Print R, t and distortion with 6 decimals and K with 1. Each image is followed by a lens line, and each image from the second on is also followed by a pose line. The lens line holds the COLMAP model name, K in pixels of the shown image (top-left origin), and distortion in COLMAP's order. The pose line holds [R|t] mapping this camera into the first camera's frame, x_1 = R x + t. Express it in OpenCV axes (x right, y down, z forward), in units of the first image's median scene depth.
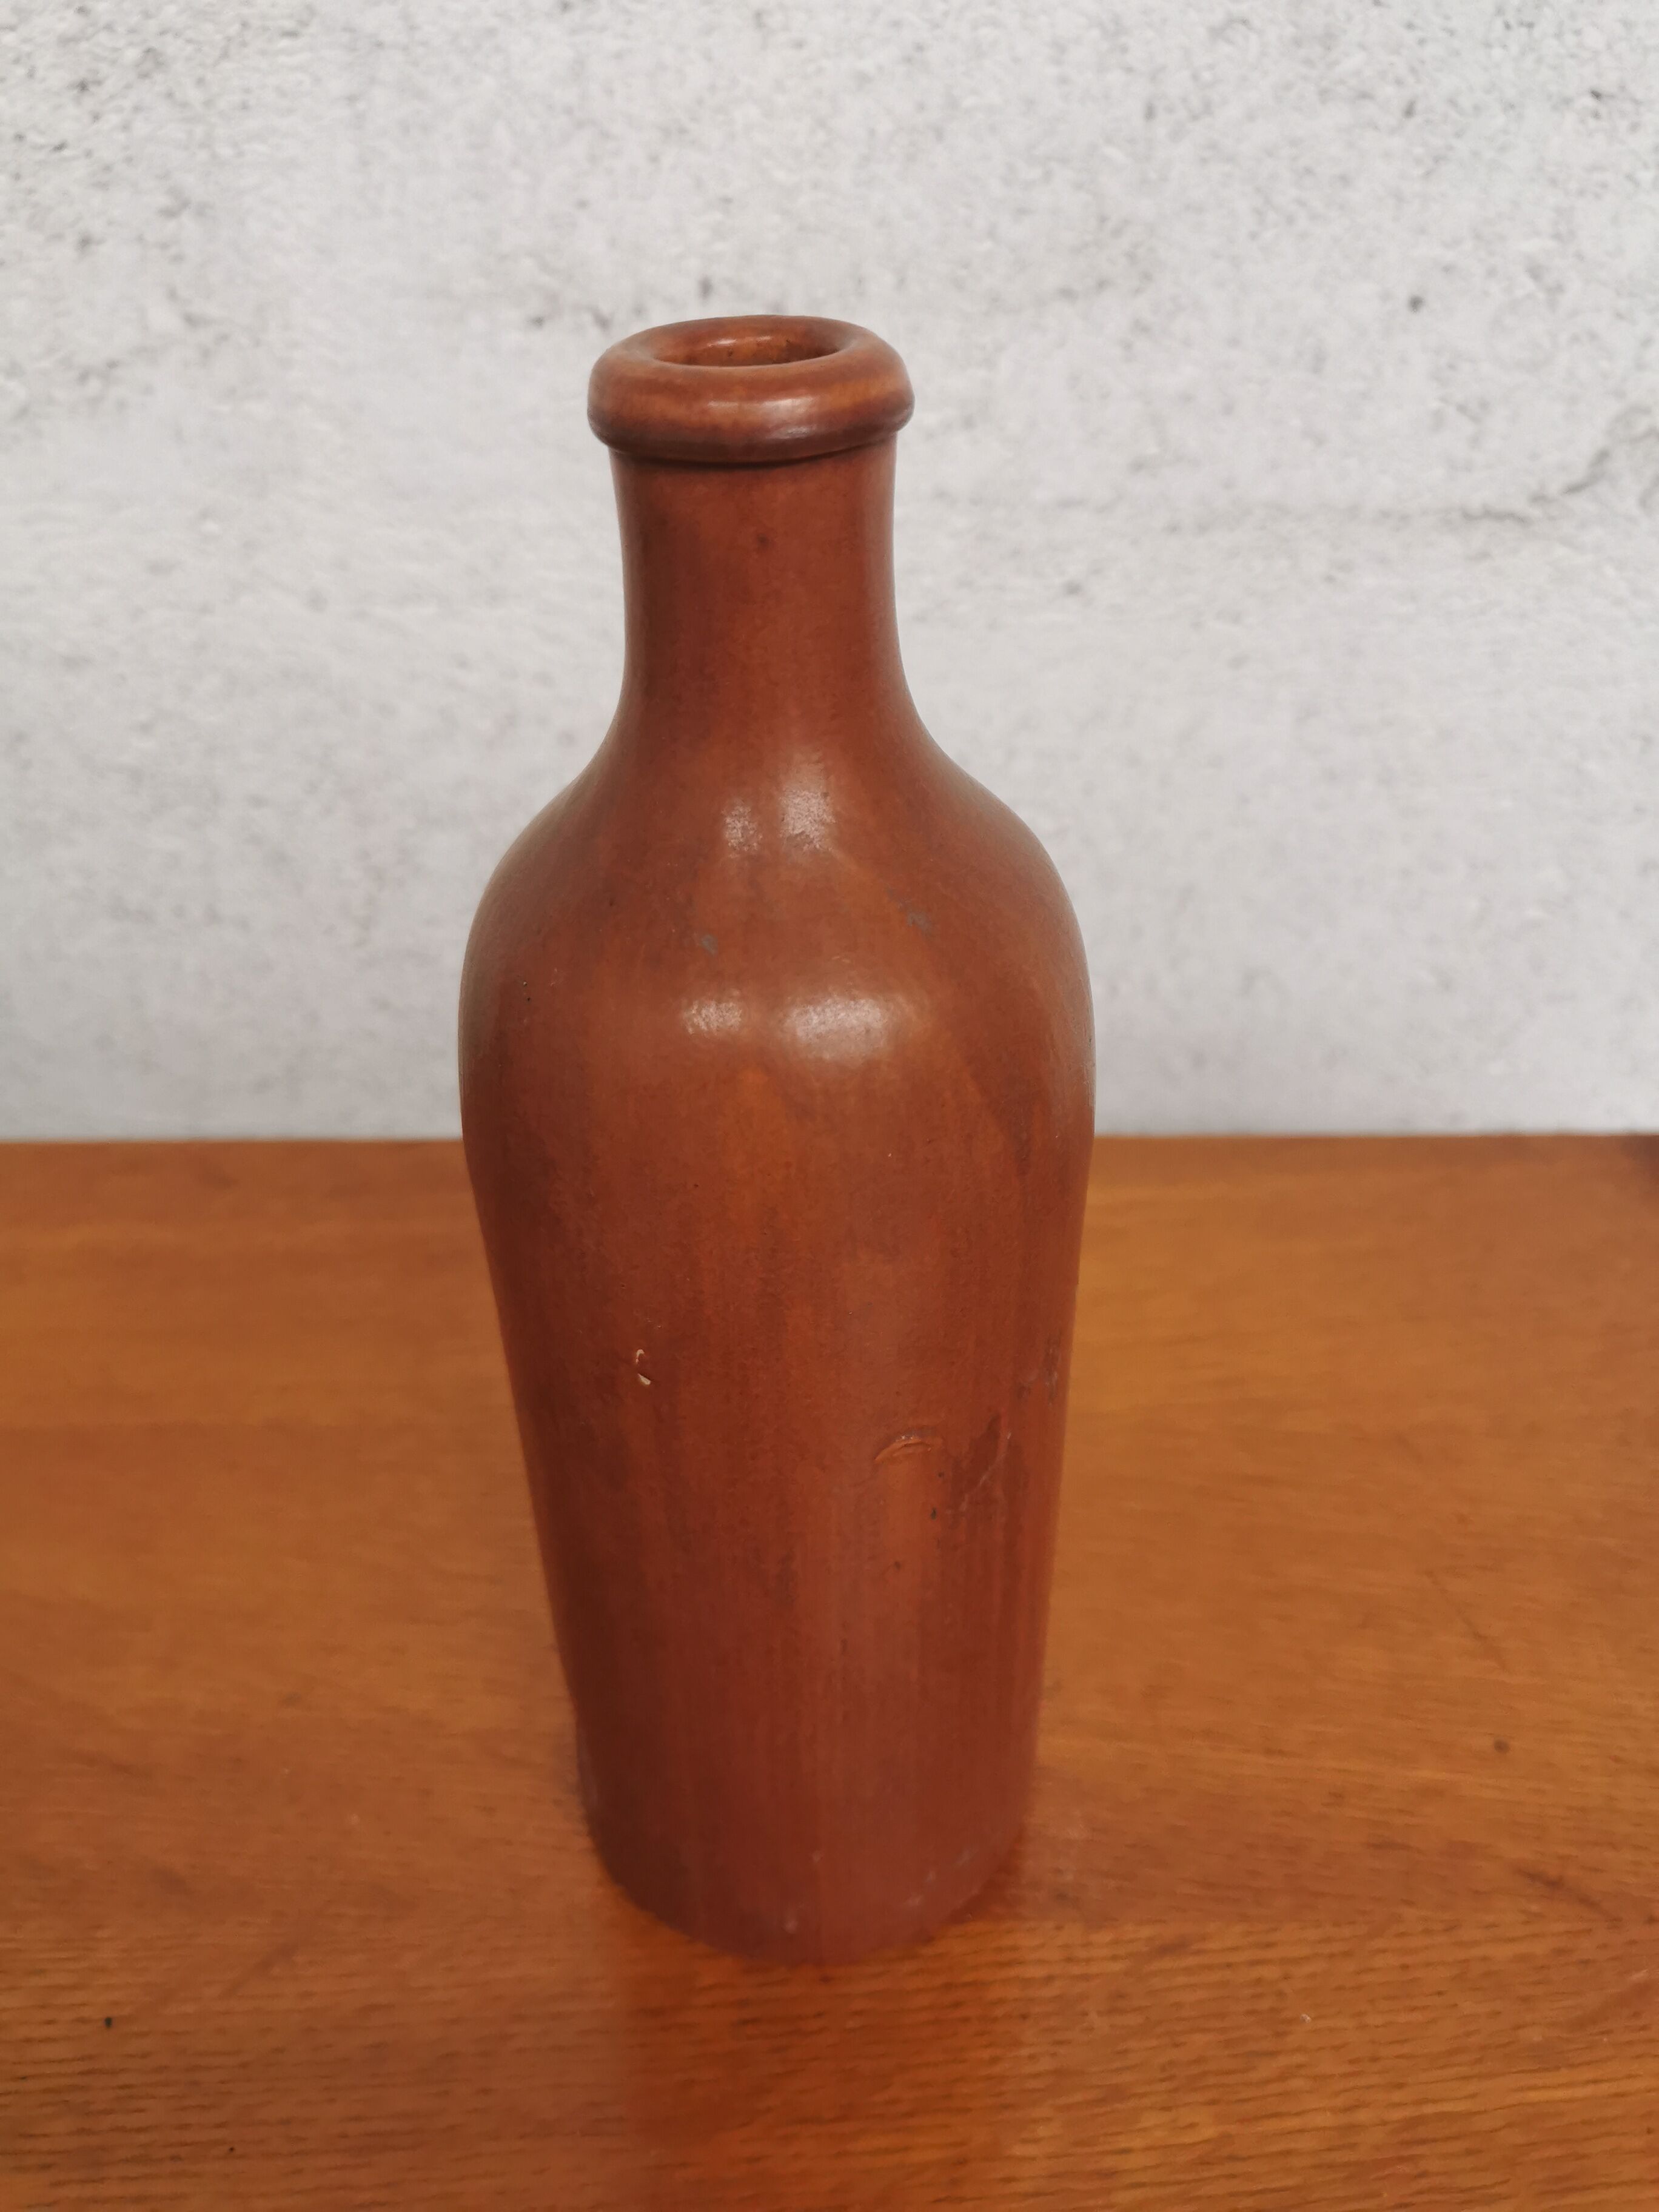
lens RADIAL K [[1763.3, 0, 838.3], [0, 1763.3, 1114.1], [0, 0, 1]] dist [0.008739, -0.025232]
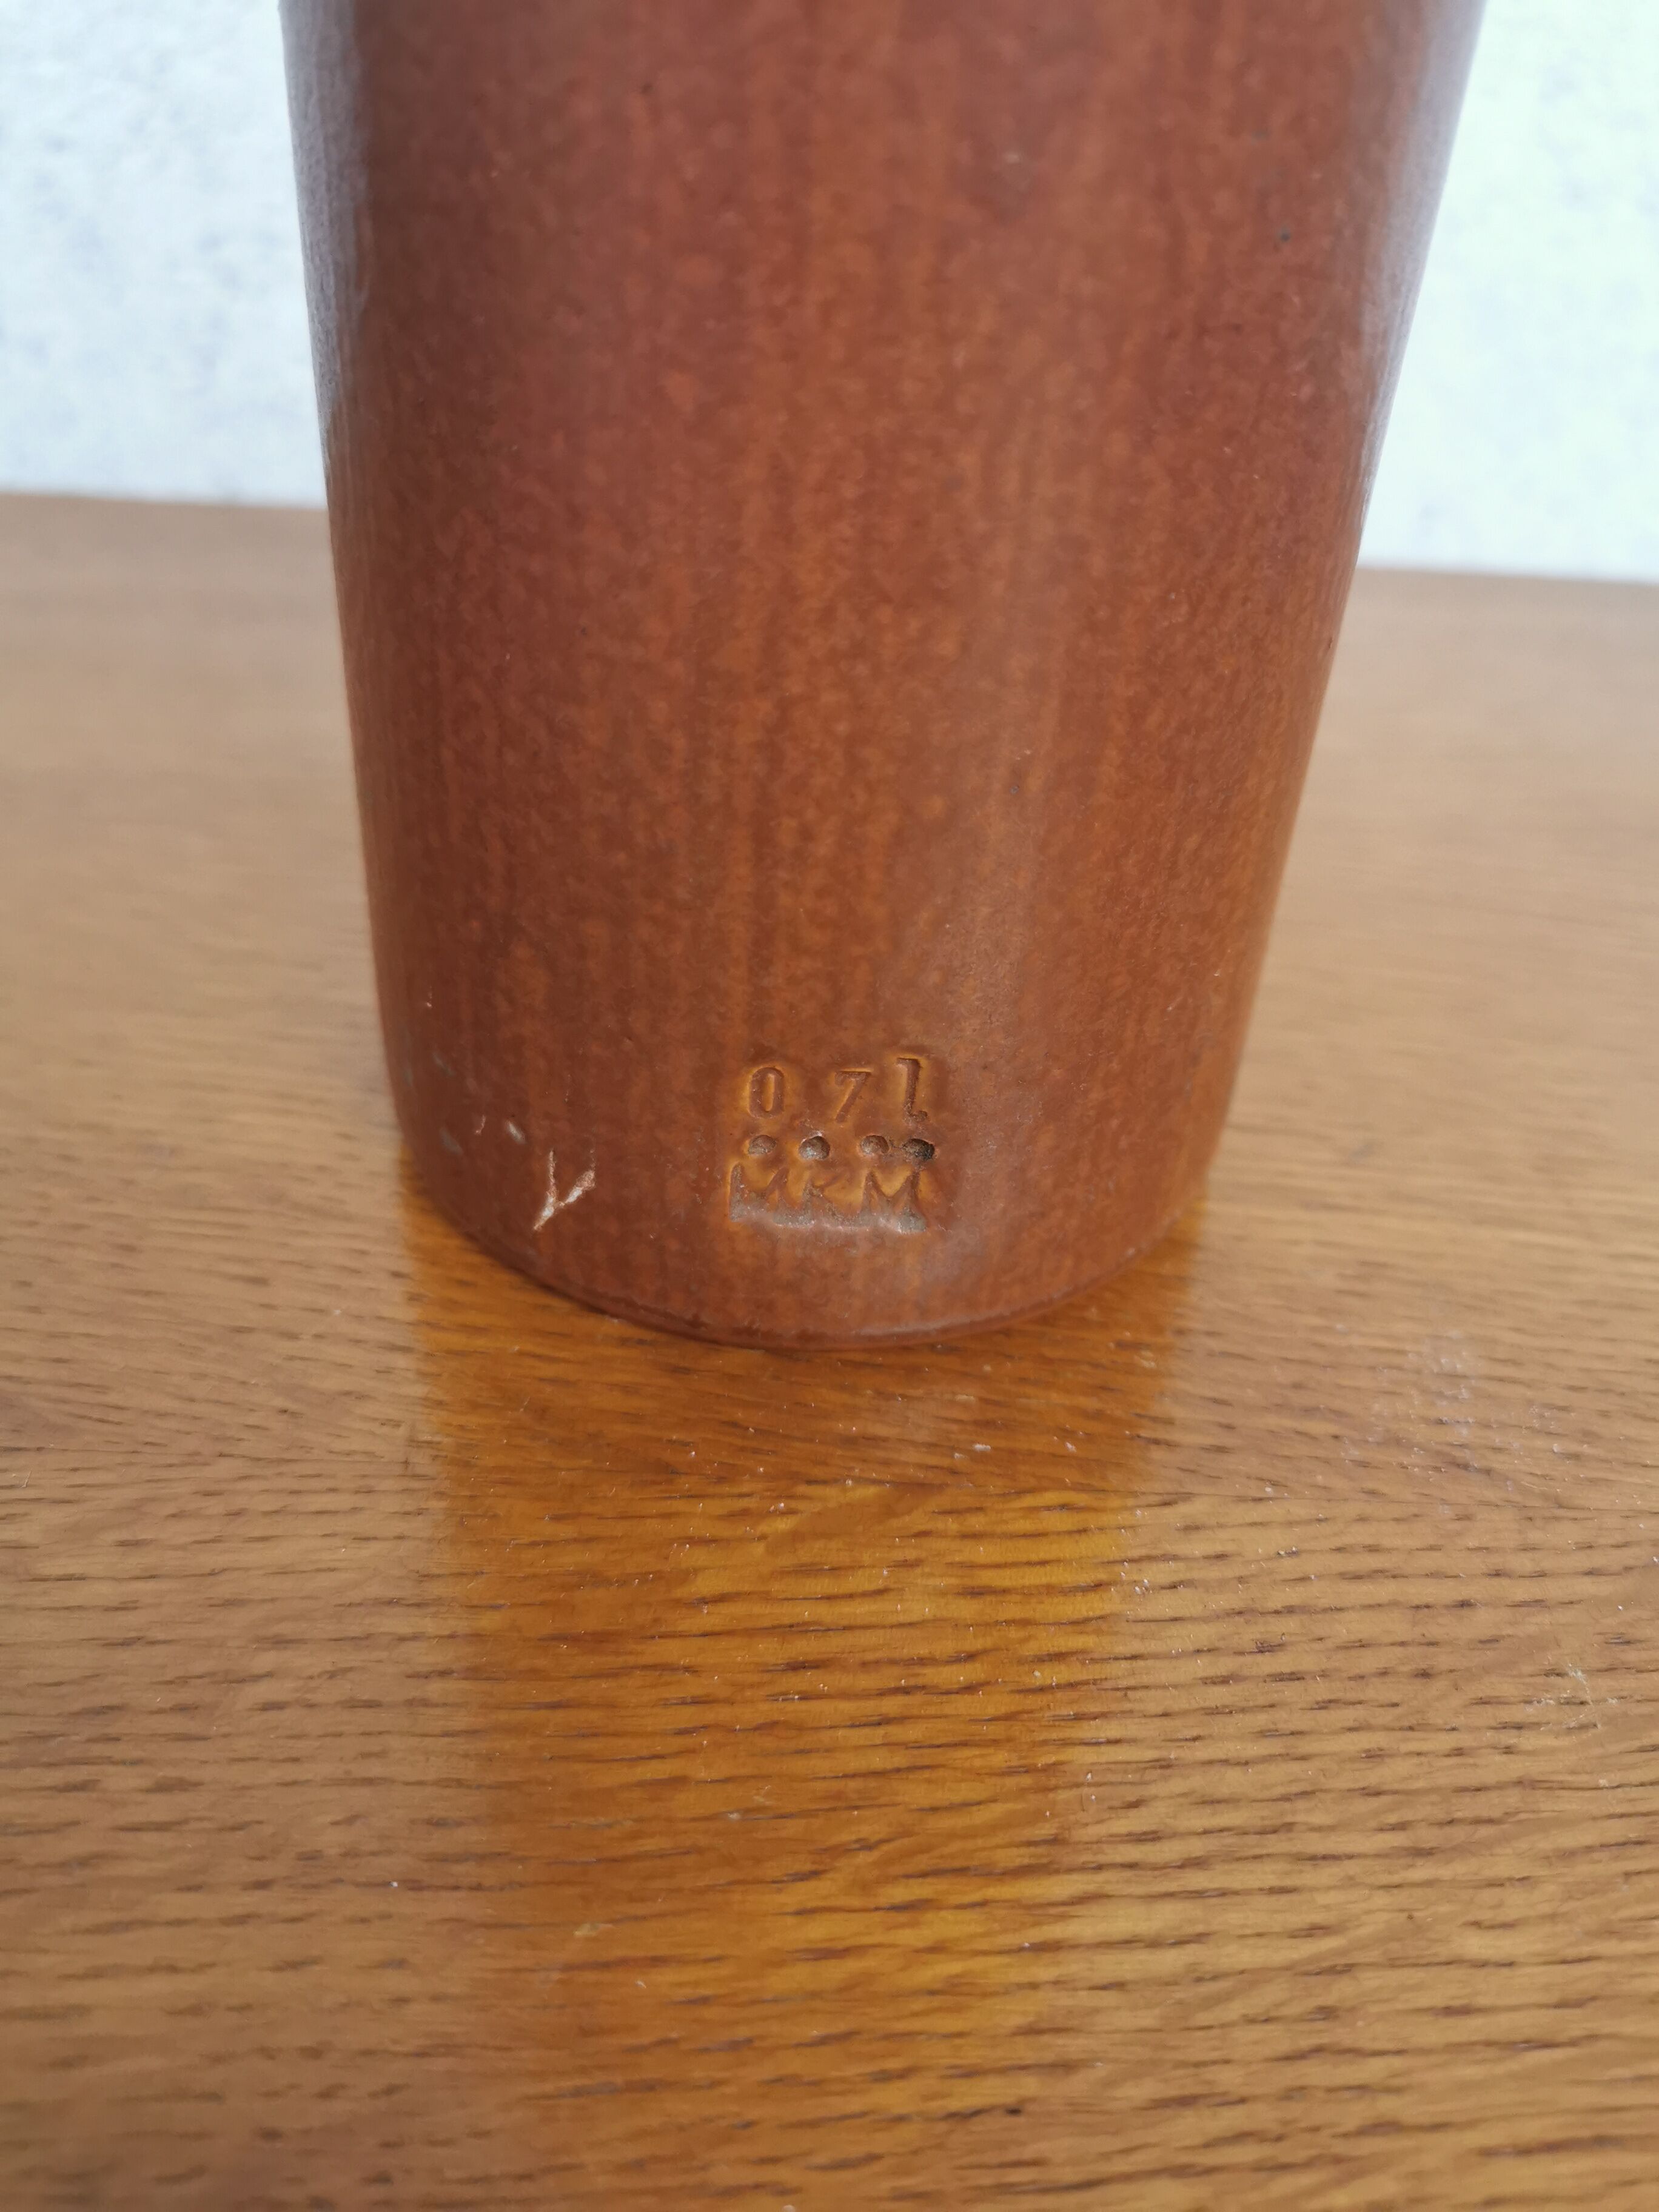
lens RADIAL K [[1758.7, 0, 830.5], [0, 1758.7, 1172.9], [0, 0, 1]] dist [-0.005276, -0.036205]
pose [[0.998254, 0.043365, 0.040113, -0.042346], [-0.045056, 0.998090, 0.042260, 0.234859], [-0.038203, -0.043993, 0.998301, 0.358189]]
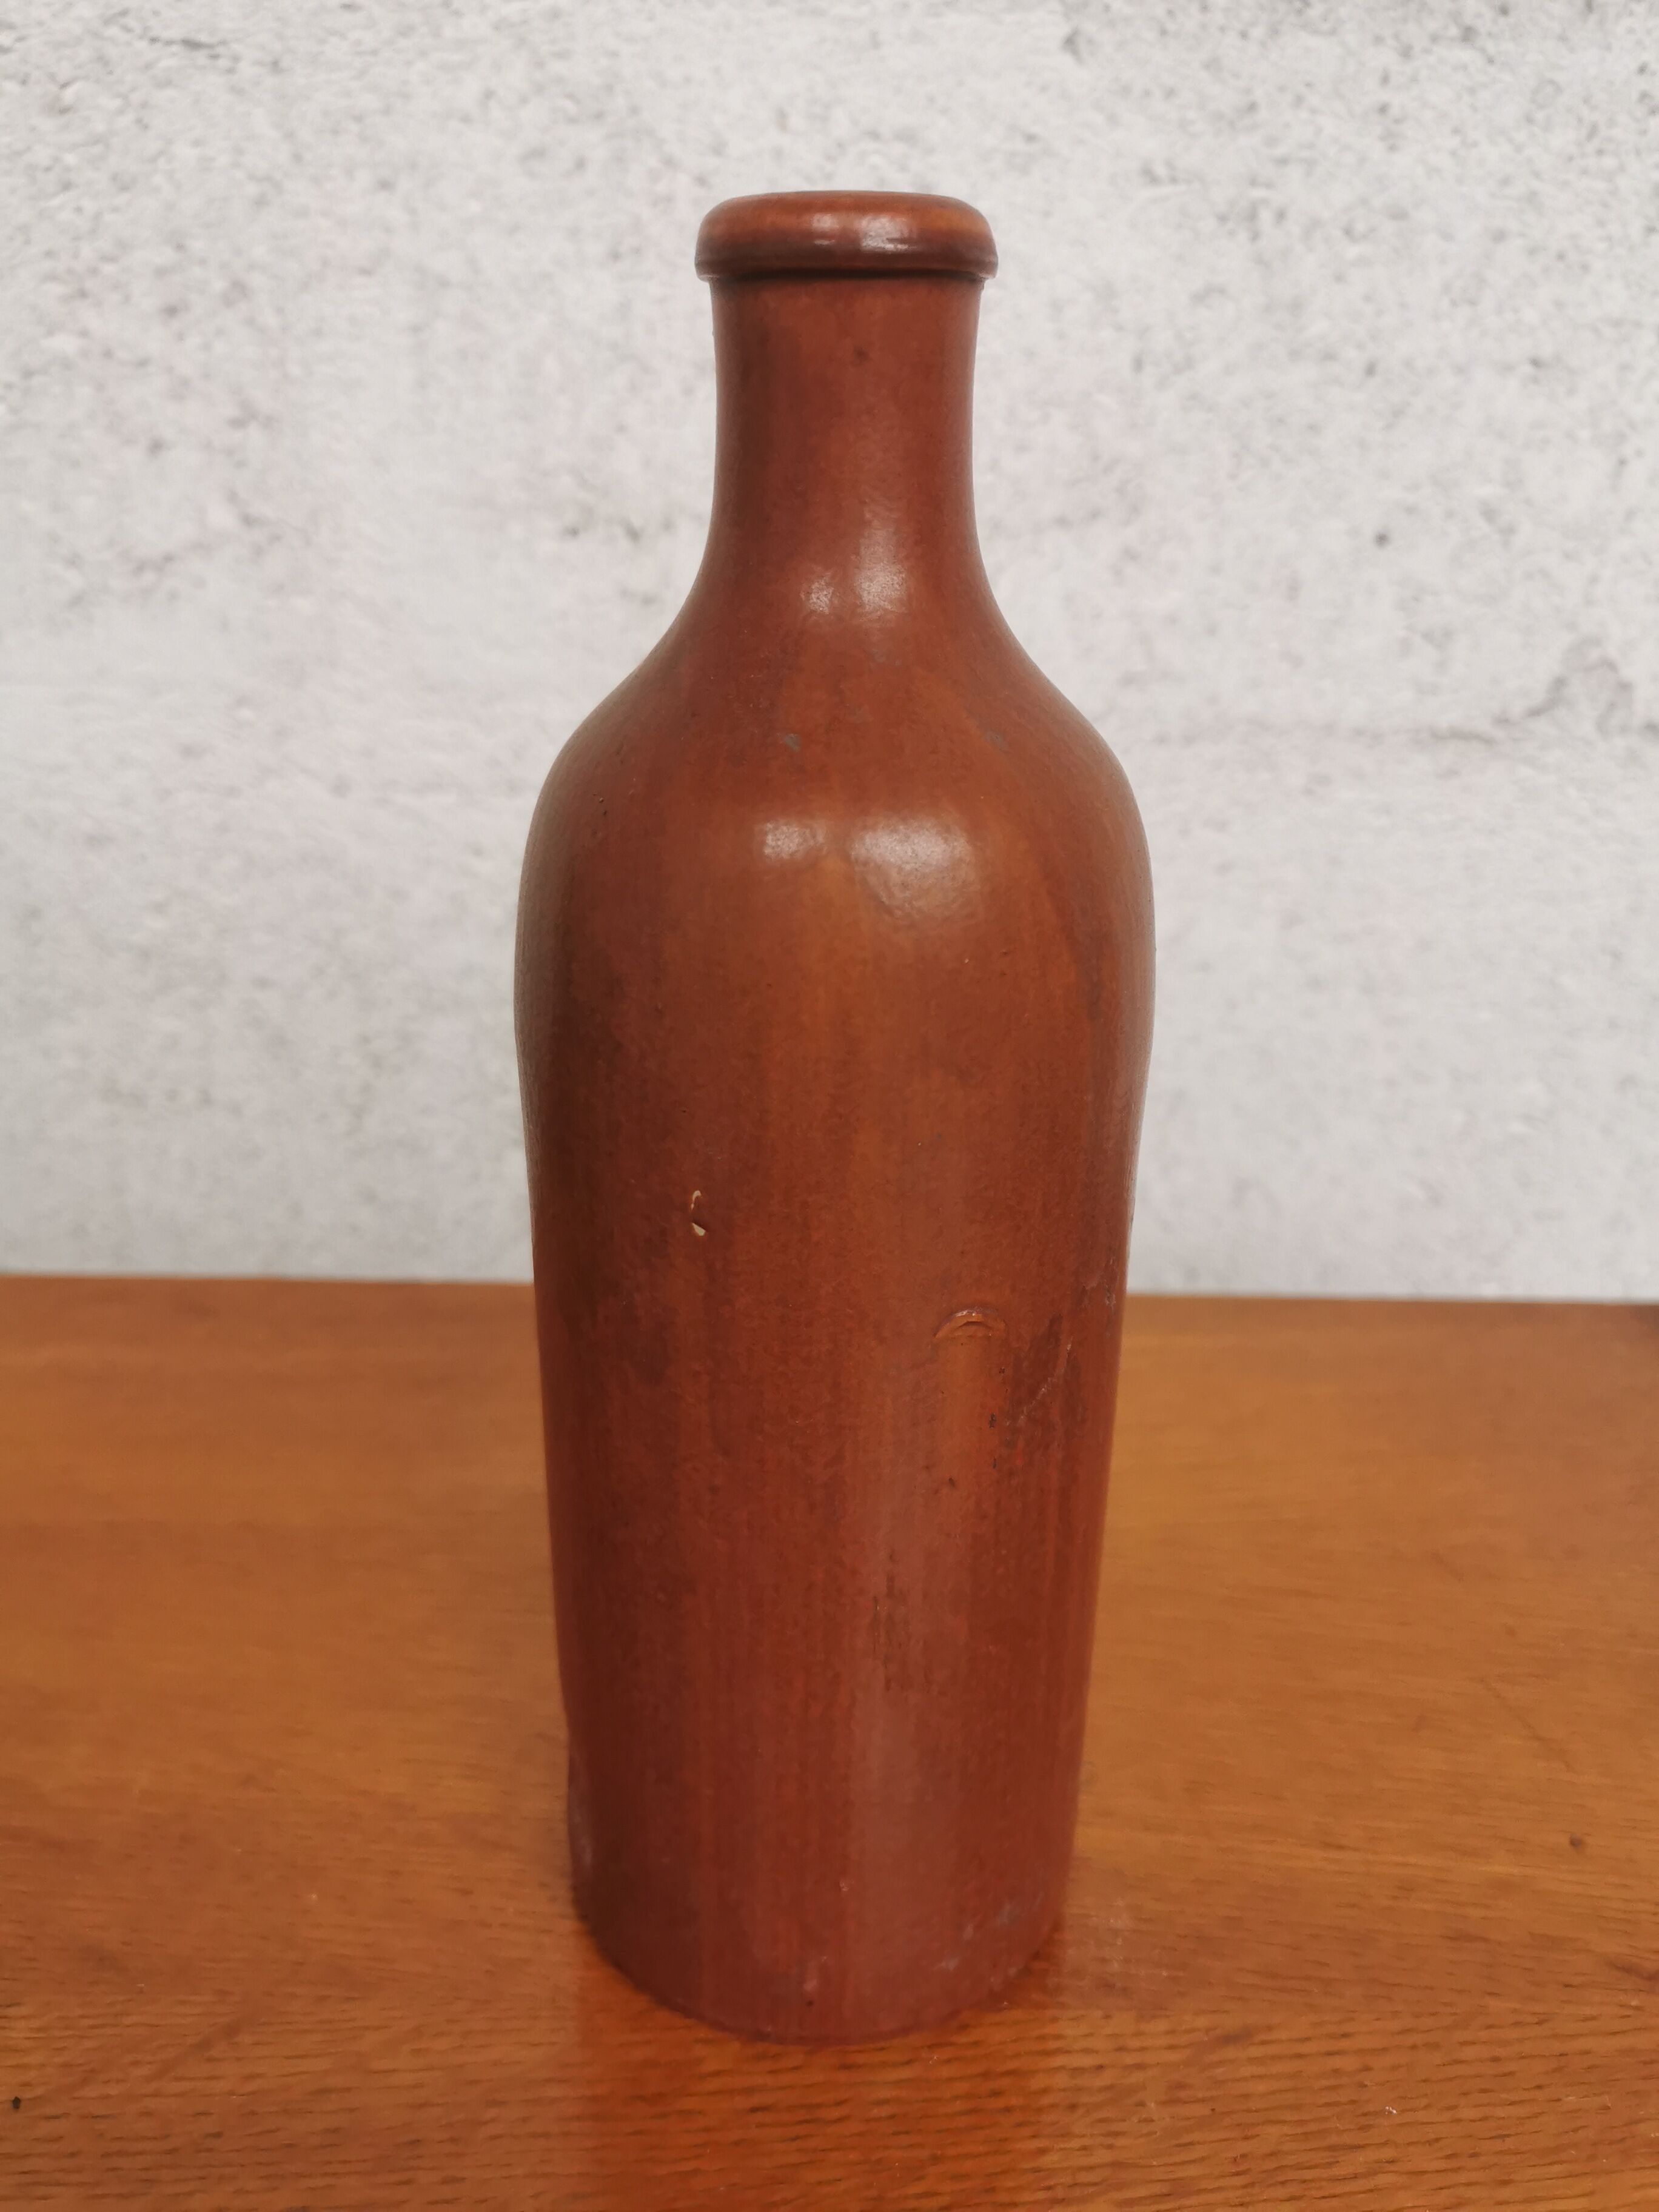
lens RADIAL K [[1763.3, 0, 838.3], [0, 1763.3, 1114.1], [0, 0, 1]] dist [0.008739, -0.025232]
pose [[0.999404, 0.024181, 0.024623, -0.028186], [-0.018172, 0.975282, -0.220213, 0.141749], [-0.029339, 0.219635, 0.975141, 0.025148]]
